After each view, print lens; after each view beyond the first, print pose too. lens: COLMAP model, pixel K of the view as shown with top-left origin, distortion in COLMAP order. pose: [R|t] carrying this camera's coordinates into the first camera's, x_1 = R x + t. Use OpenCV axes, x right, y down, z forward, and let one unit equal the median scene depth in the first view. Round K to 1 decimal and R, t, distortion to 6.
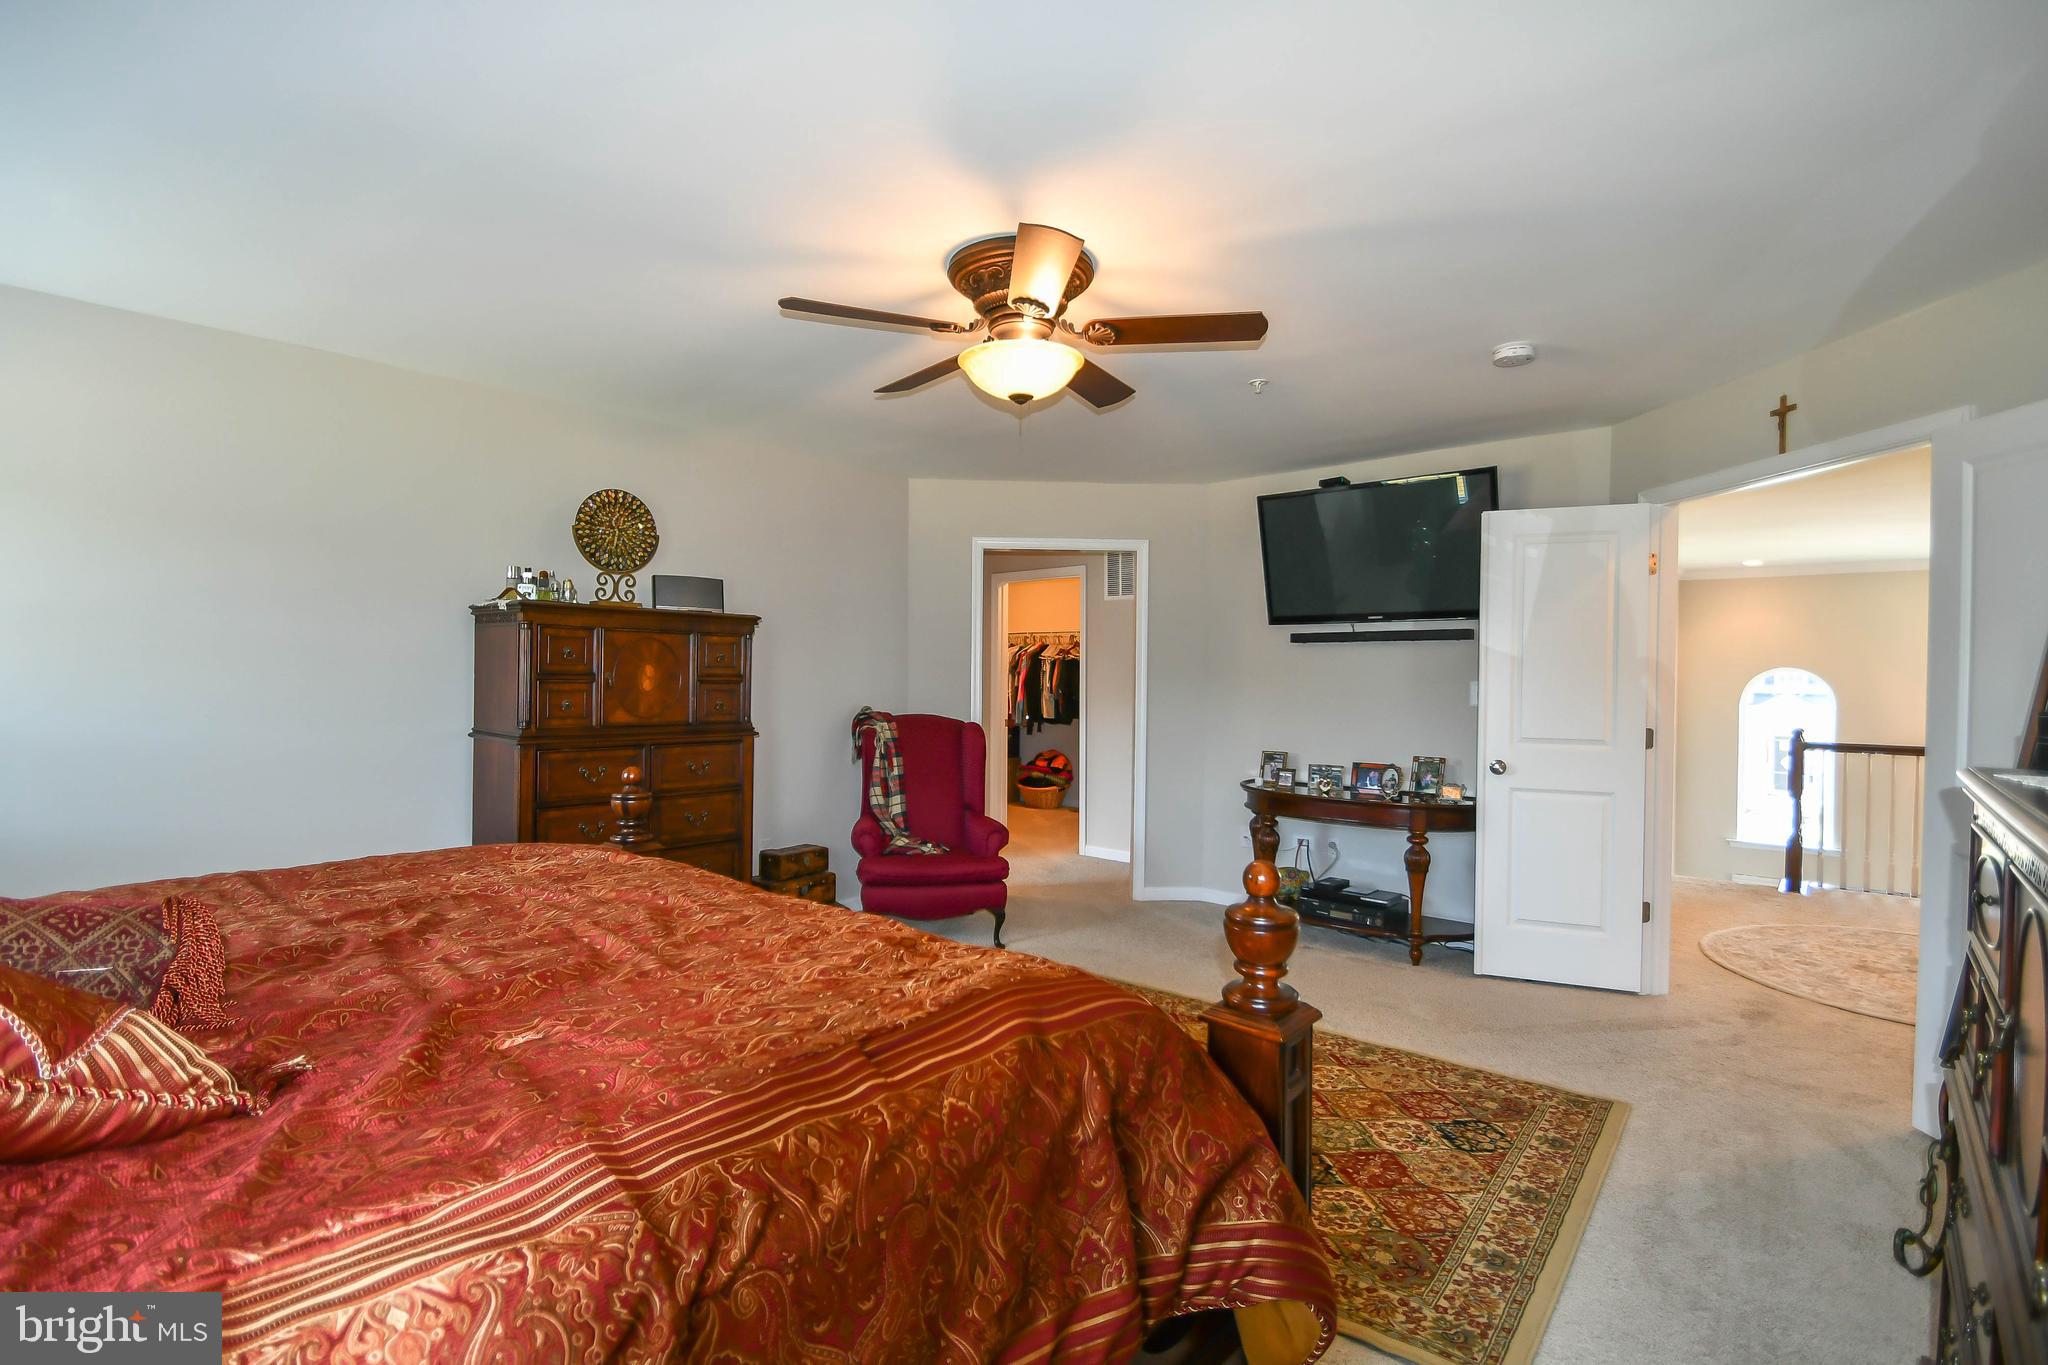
lens RADIAL K [[949.2, 0, 1019.4], [0, 949.2, 681.0], [0, 0, 1]] dist [0.003956, -0.004413]
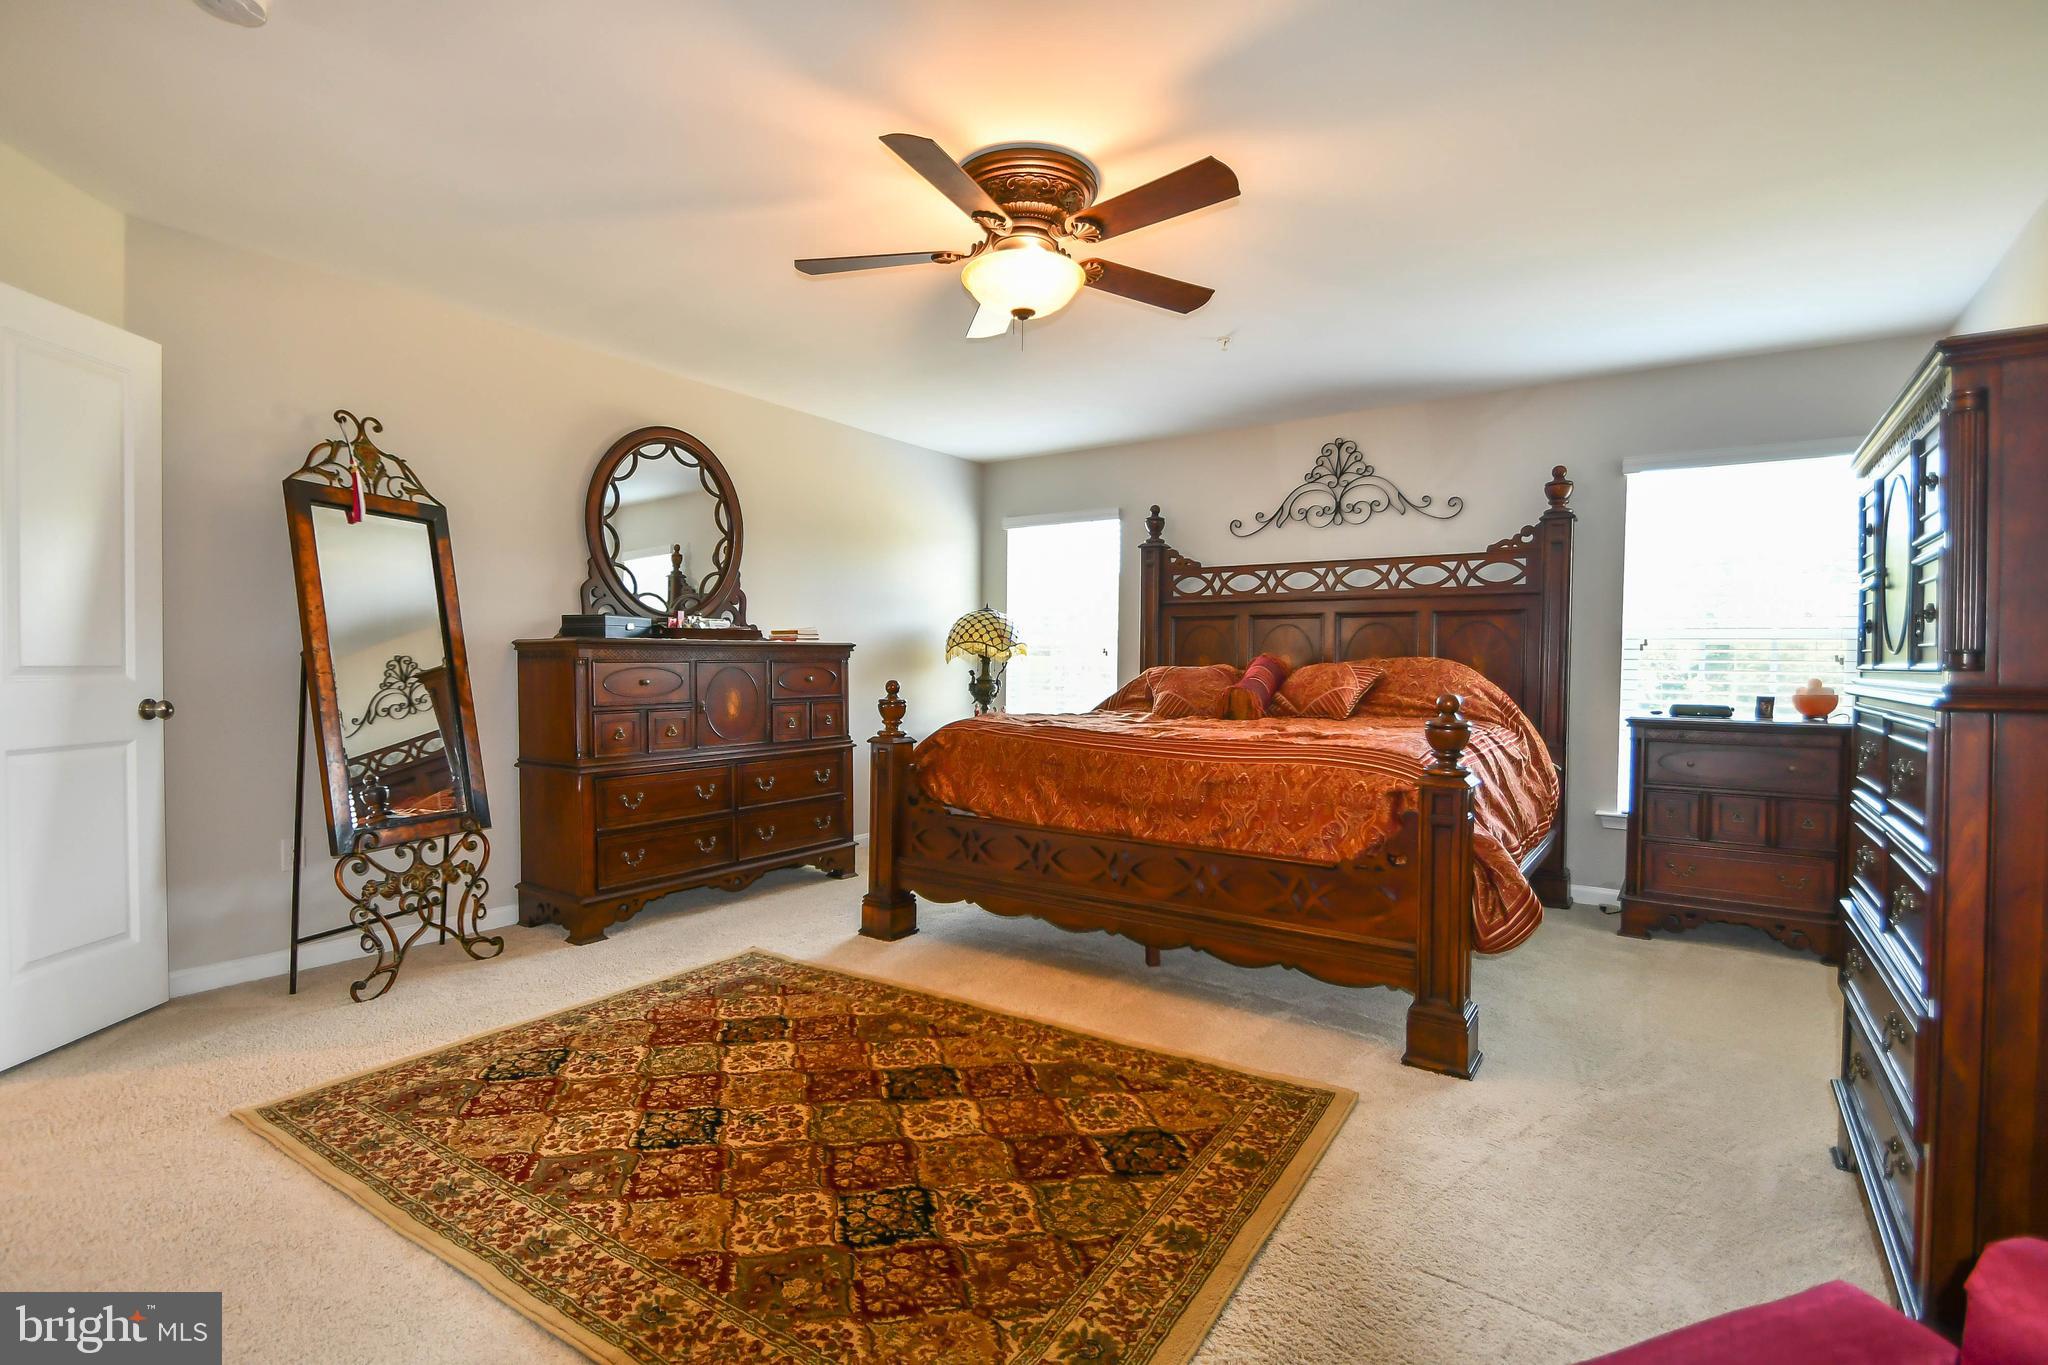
lens RADIAL K [[949.2, 0, 1017.0], [0, 949.2, 678.0], [0, 0, 1]] dist [0.003956, -0.004413]
pose [[-0.995292, -0.016159, -0.095571, 0.083171], [-0.018407, 0.999573, 0.022694, 0.059995], [0.095163, 0.024346, -0.995164, 1.747190]]
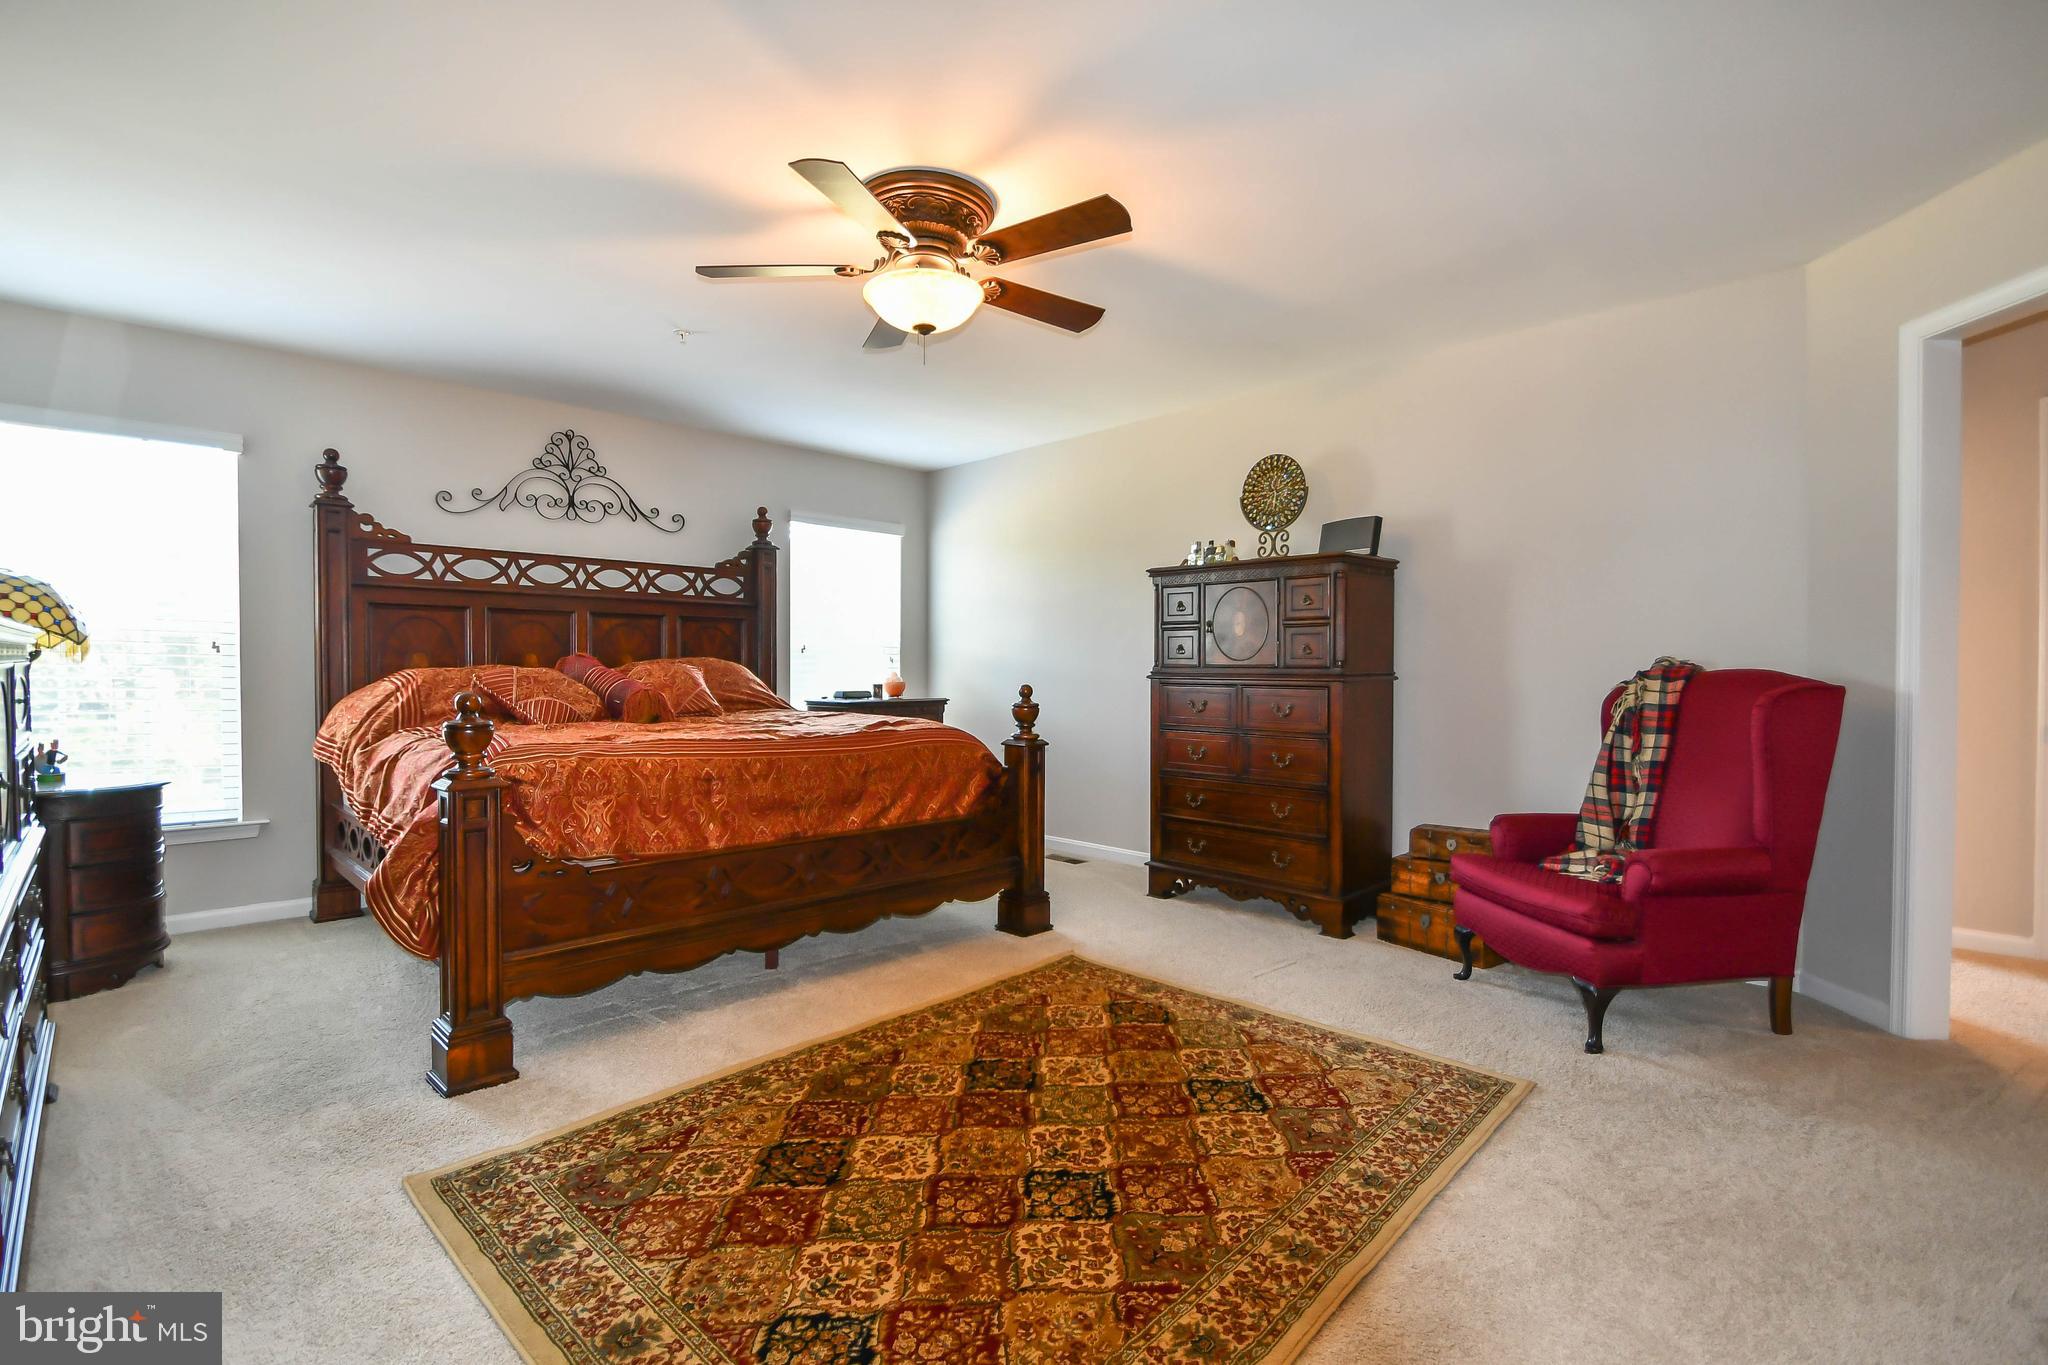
lens RADIAL K [[949.2, 0, 1013.0], [0, 949.2, 677.0], [0, 0, 1]] dist [0.003956, -0.004413]
pose [[-0.084374, 0.001313, -0.996433, 0.902604], [-0.010788, 0.999939, 0.002231, 0.073312], [0.996376, 0.010937, -0.084355, 1.026221]]
